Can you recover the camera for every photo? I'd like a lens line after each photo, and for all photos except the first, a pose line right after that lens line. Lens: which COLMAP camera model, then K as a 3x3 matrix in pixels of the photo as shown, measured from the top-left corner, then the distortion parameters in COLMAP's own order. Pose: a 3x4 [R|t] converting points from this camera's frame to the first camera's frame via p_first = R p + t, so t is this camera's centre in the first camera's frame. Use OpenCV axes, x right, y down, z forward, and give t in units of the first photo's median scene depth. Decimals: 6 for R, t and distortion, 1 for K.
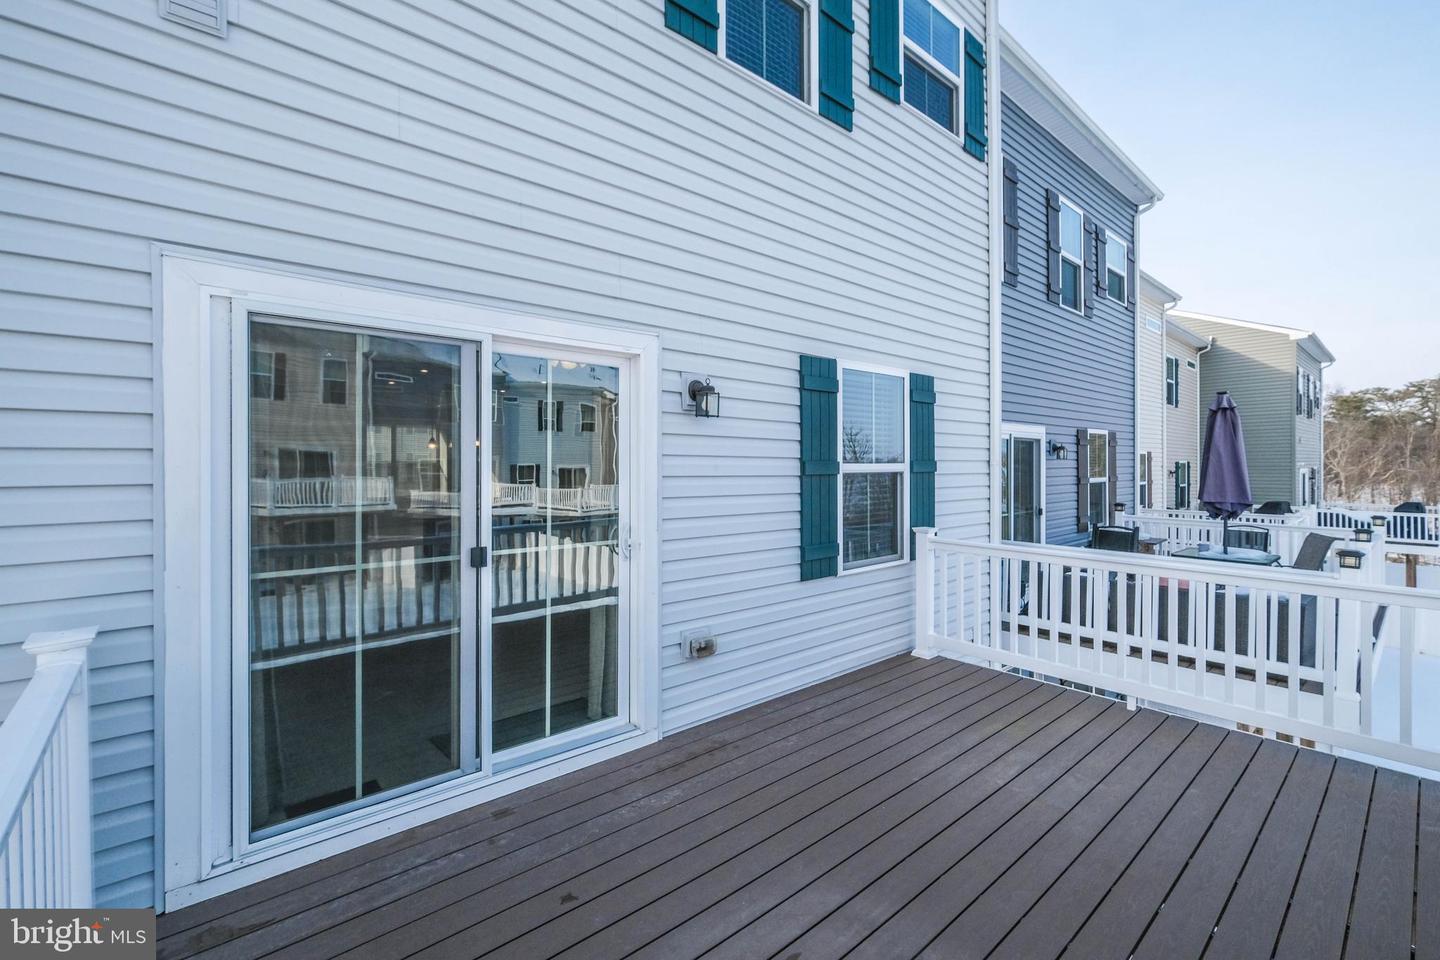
lens RADIAL K [[642.9, 0, 722.6], [0, 642.9, 473.5], [0, 0, 1]] dist [-0.004201, 0.000241]
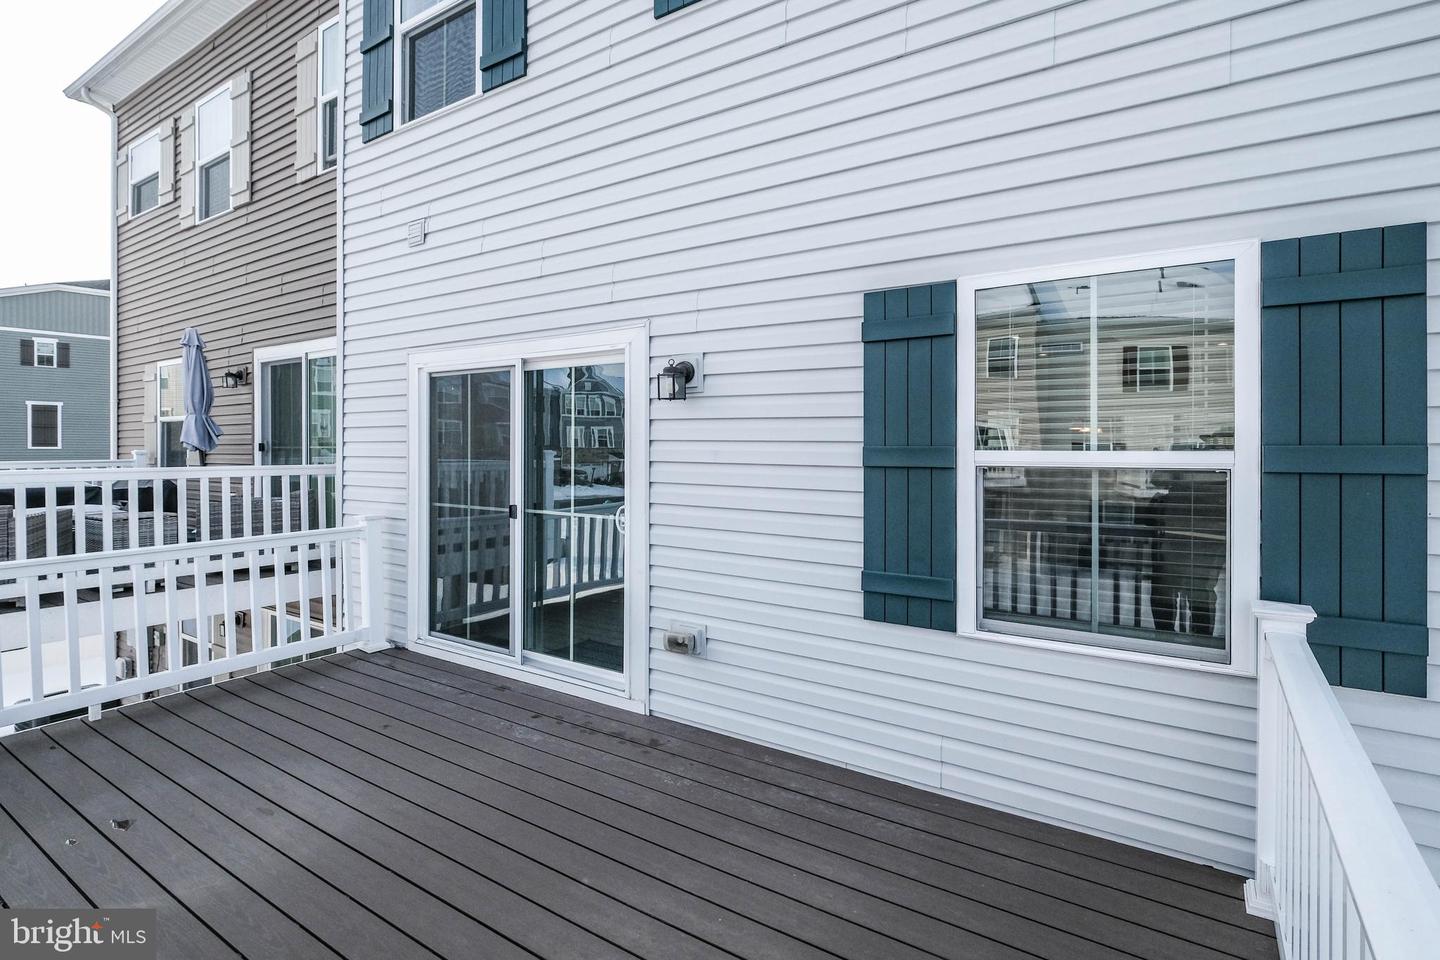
lens RADIAL K [[642.9, 0, 743.8], [0, 642.9, 445.0], [0, 0, 1]] dist [-0.004201, 0.000241]
pose [[0.304019, 0.009885, -0.952615, 0.867864], [-0.010929, 0.999917, 0.006888, -0.027701], [0.952603, 0.008317, 0.304102, 0.772685]]
